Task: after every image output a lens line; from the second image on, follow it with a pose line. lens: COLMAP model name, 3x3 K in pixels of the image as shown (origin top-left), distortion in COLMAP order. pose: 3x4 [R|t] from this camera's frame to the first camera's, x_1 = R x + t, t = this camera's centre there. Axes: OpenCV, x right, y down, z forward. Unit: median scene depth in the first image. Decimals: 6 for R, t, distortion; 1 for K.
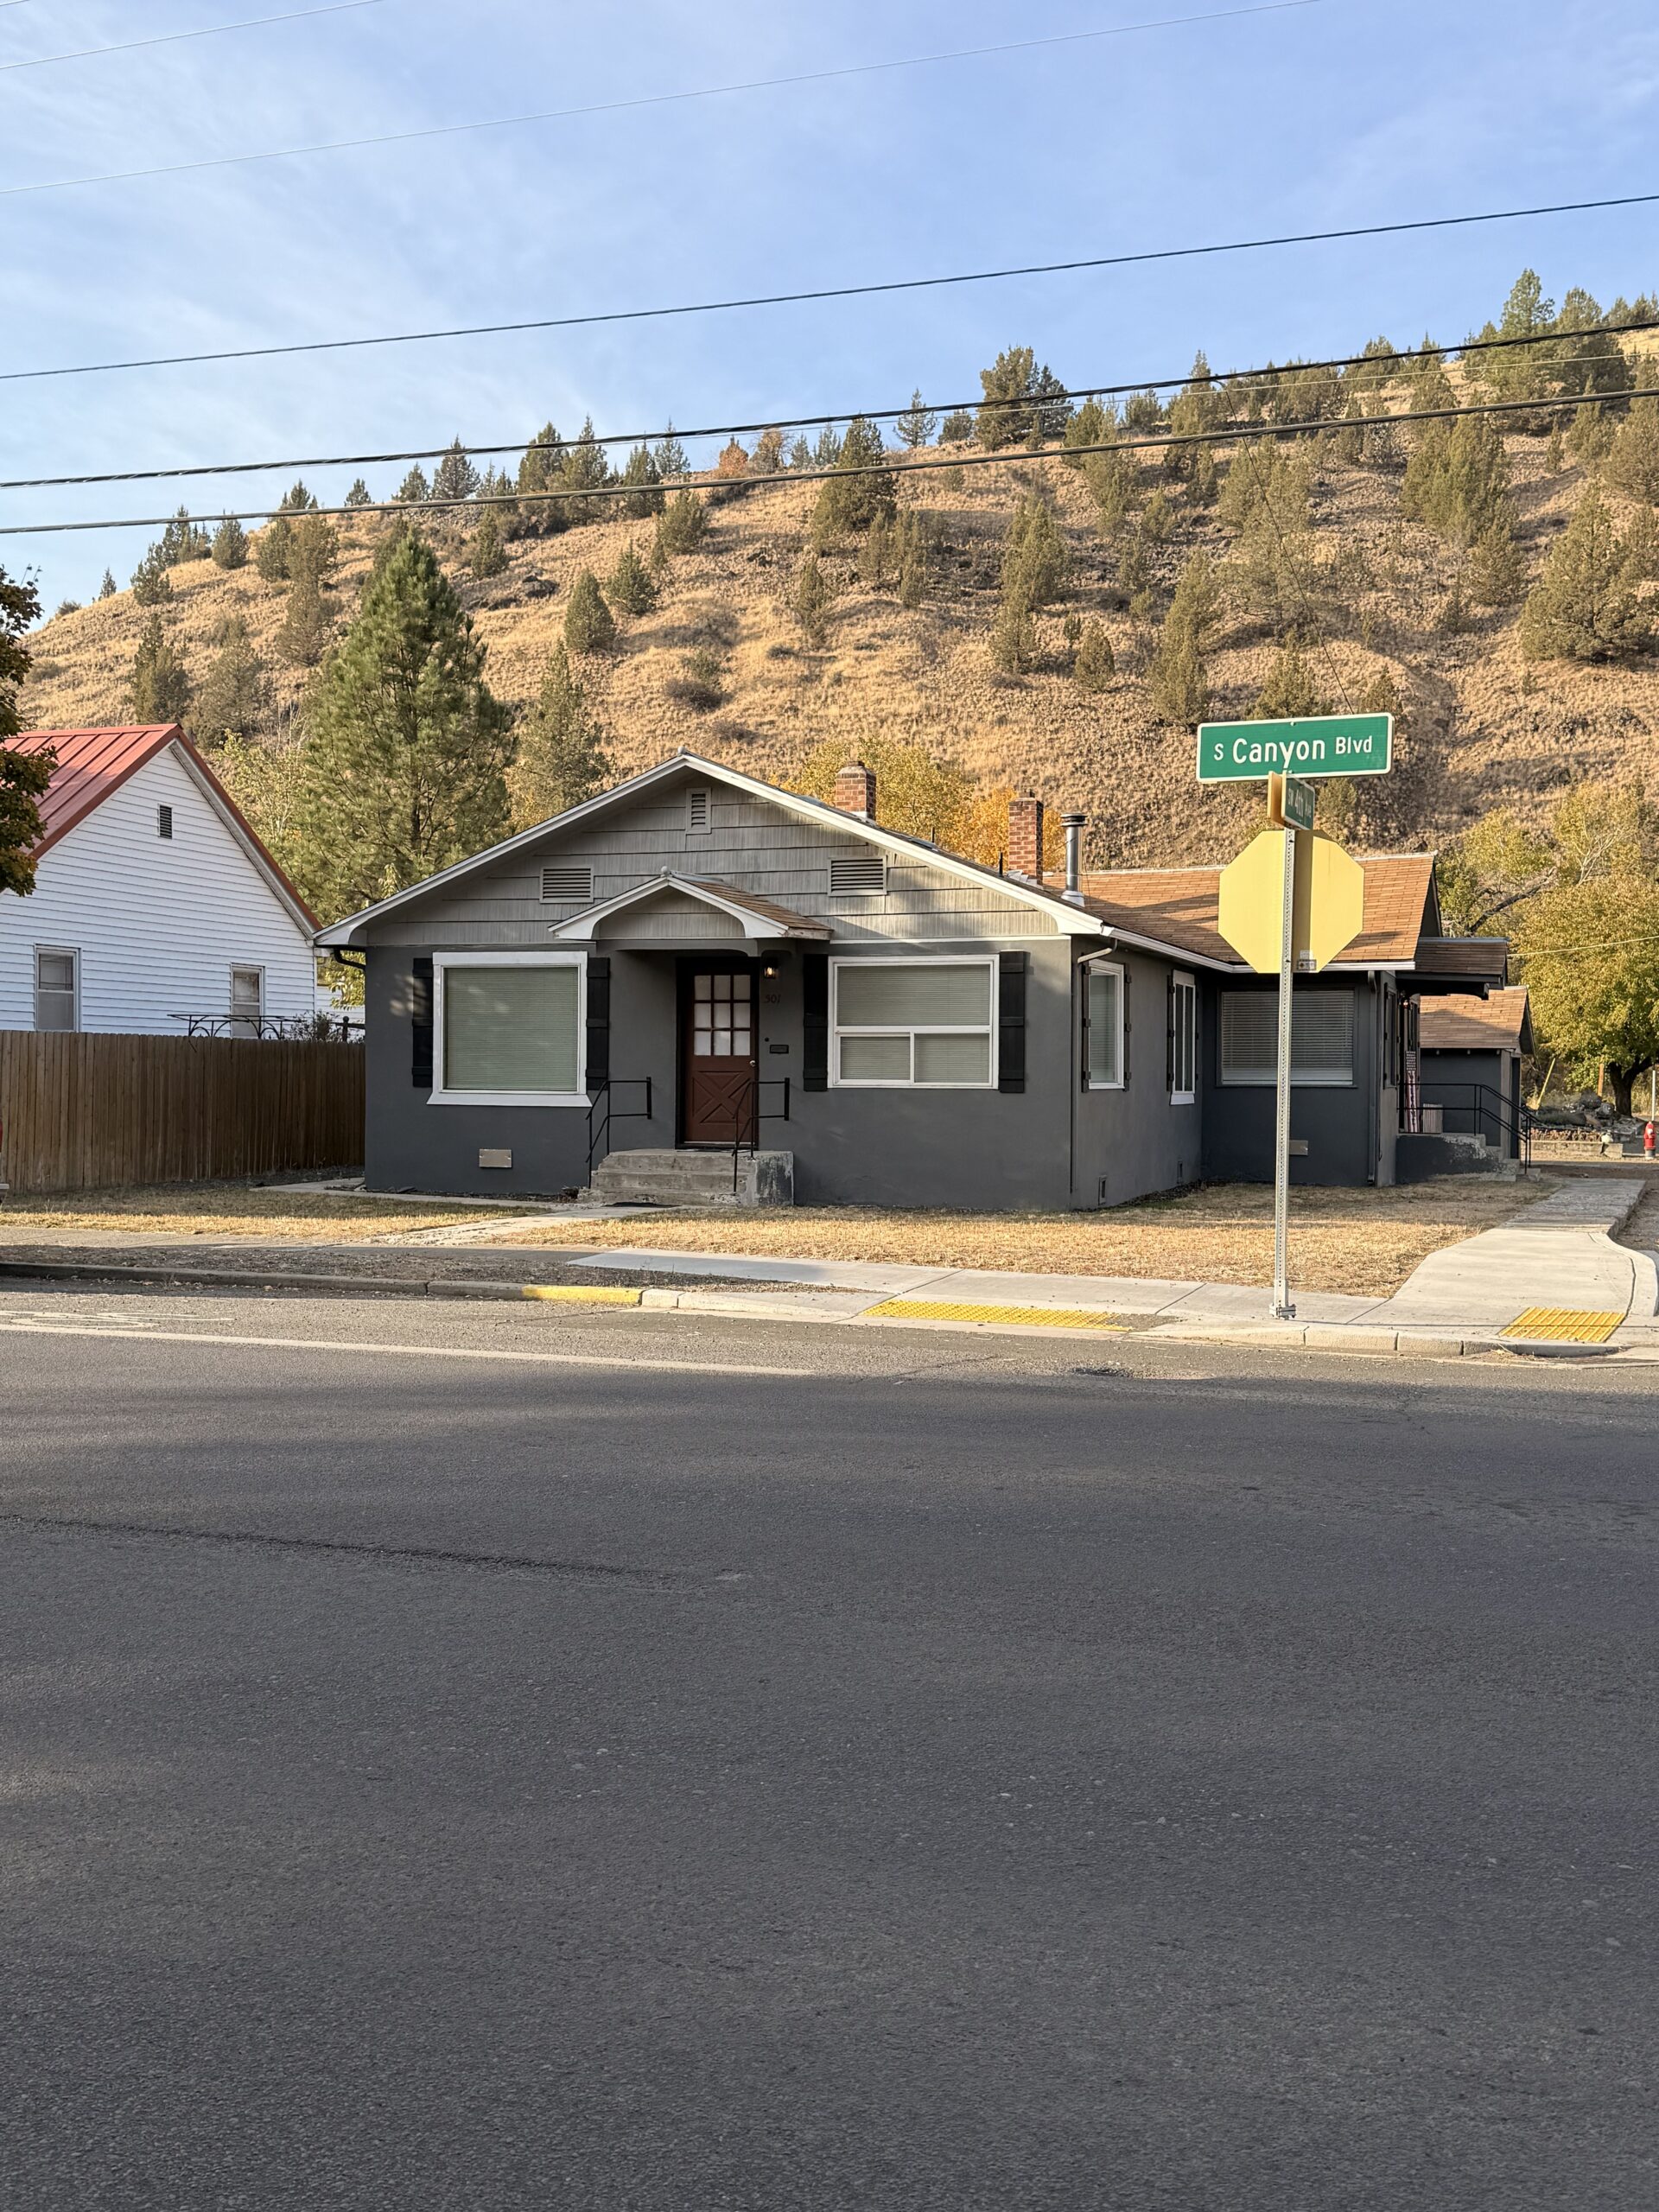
lens RADIAL K [[2251.7, 0, 821.7], [0, 2251.7, 1092.8], [0, 0, 1]] dist [0.114650, 0.000000]
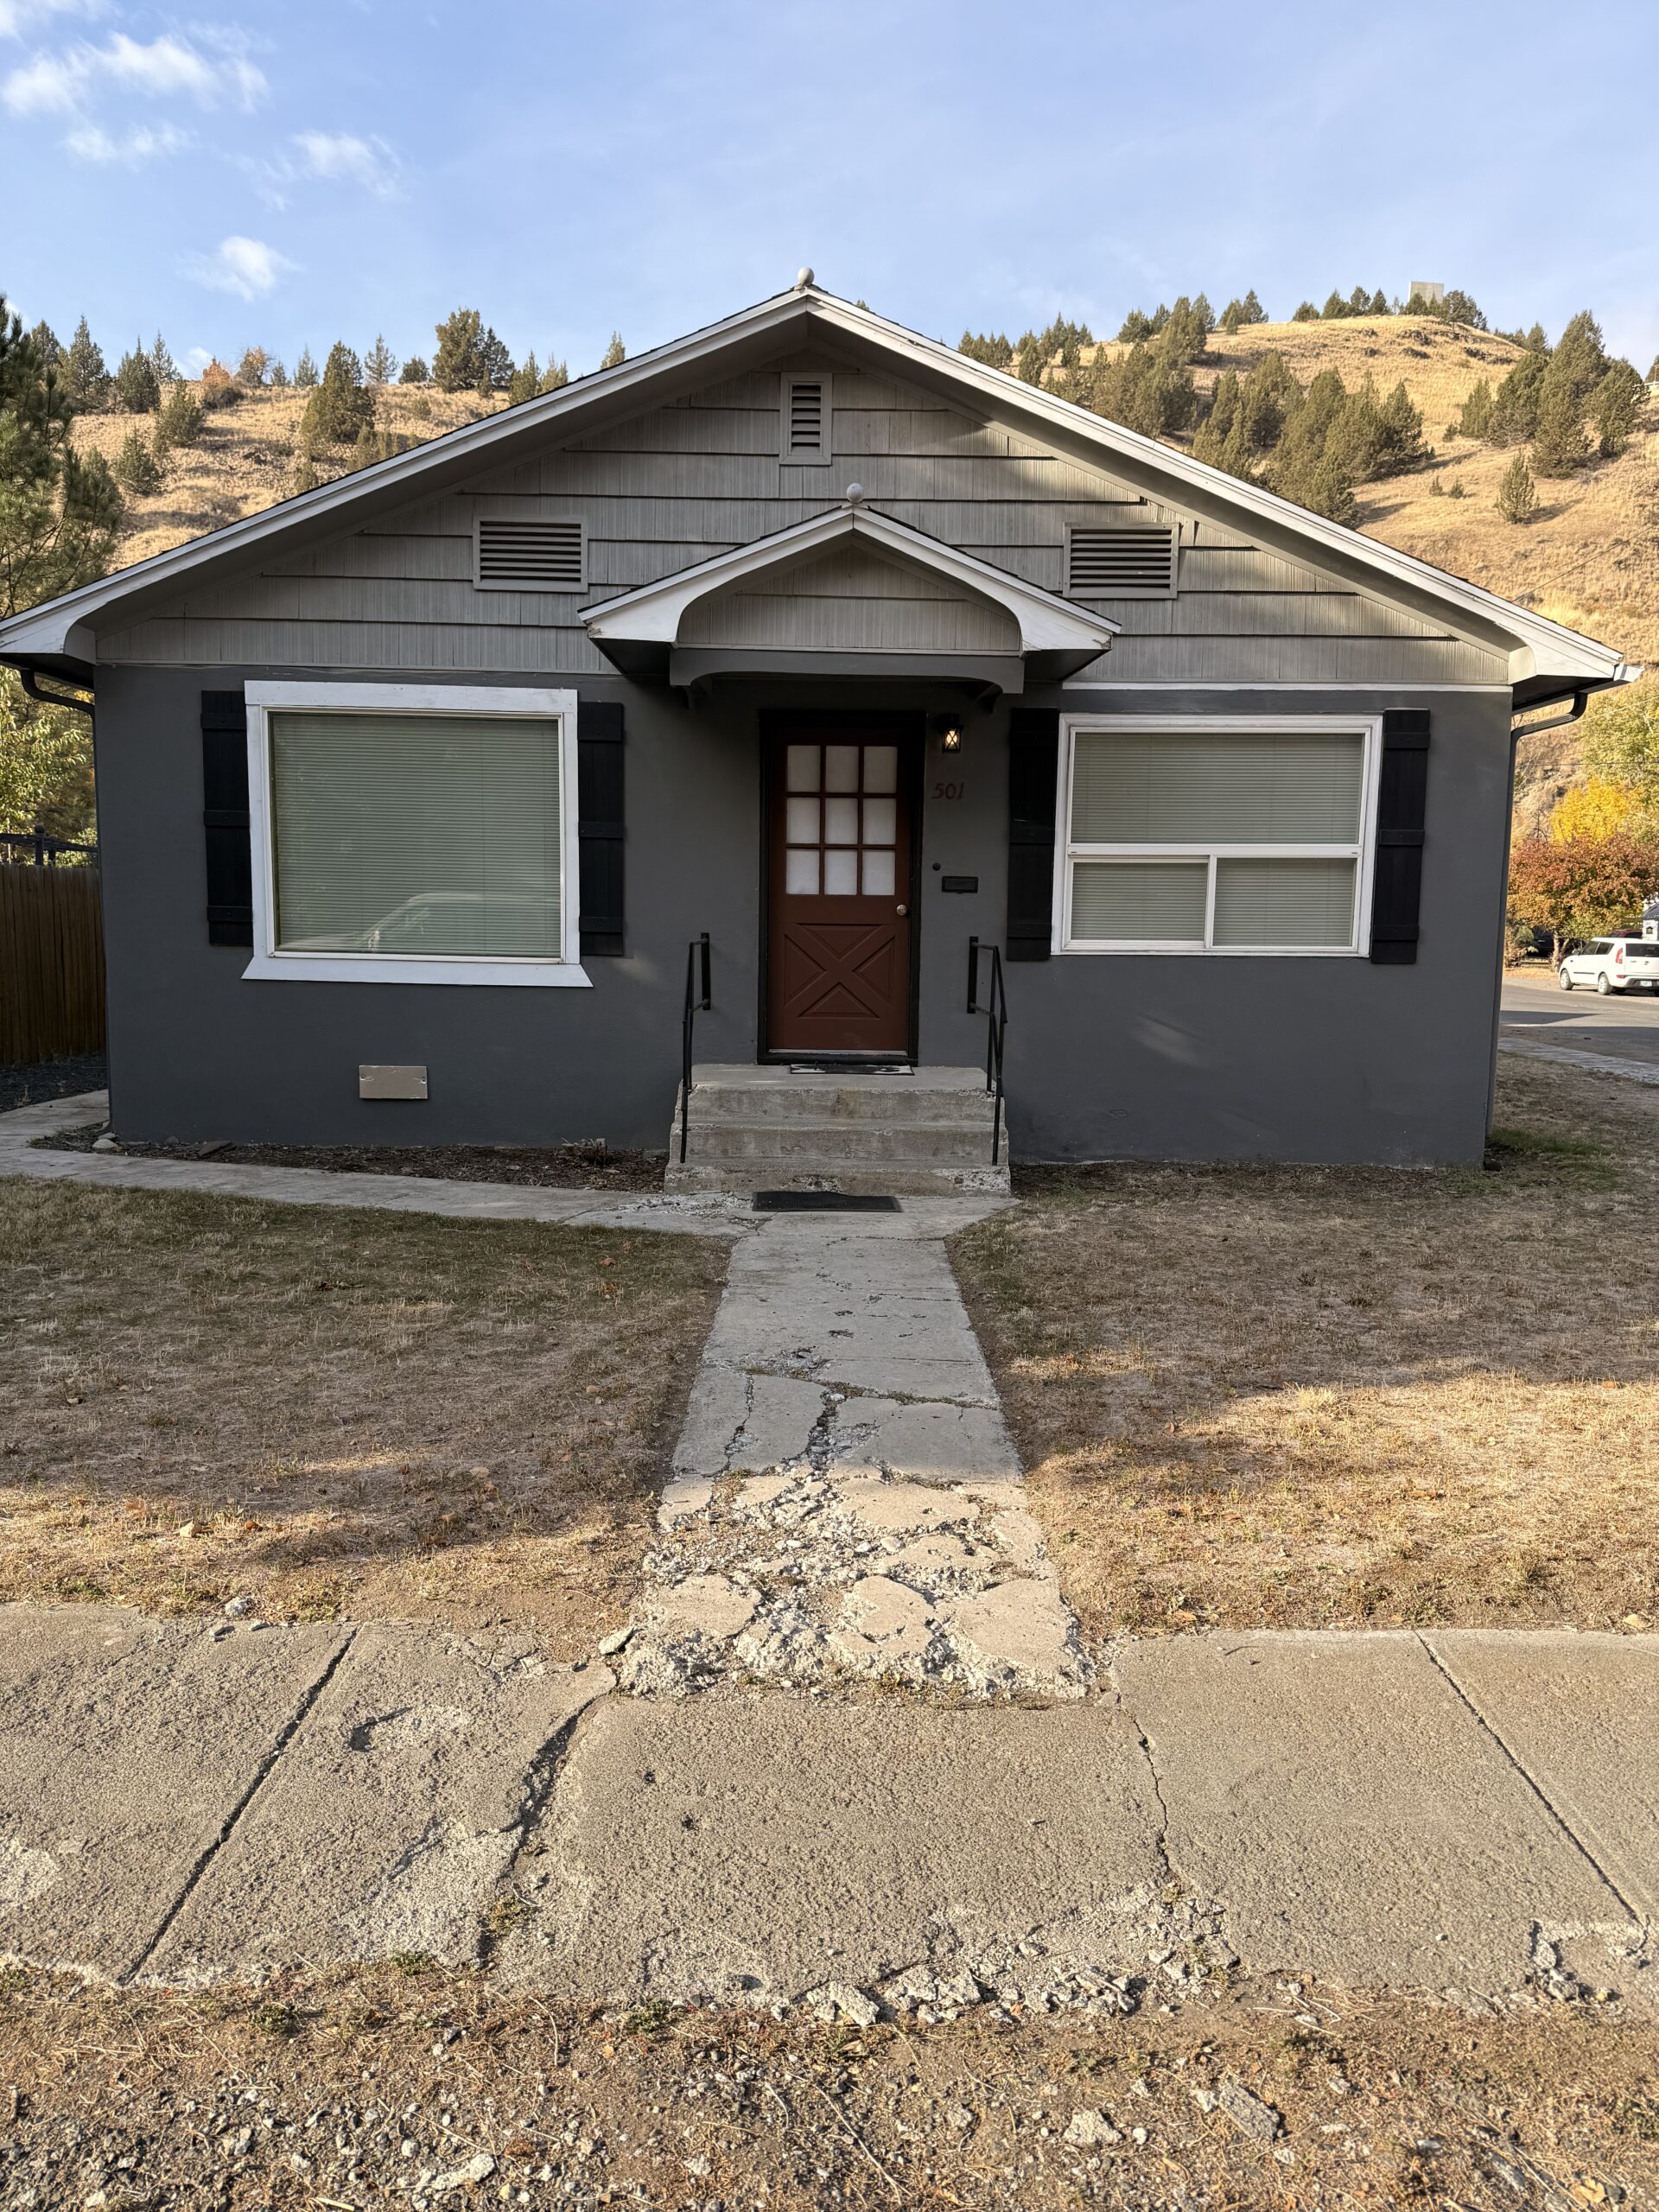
lens RADIAL K [[1558.7, 0, 850.4], [0, 1558.7, 1112.3], [0, 0, 1]] dist [0.029215, -0.027057]
pose [[0.938258, -0.037348, 0.343914, -0.171867], [-0.004598, 0.992721, 0.120350, -0.009278], [-0.345906, -0.114501, 0.931257, 0.626652]]
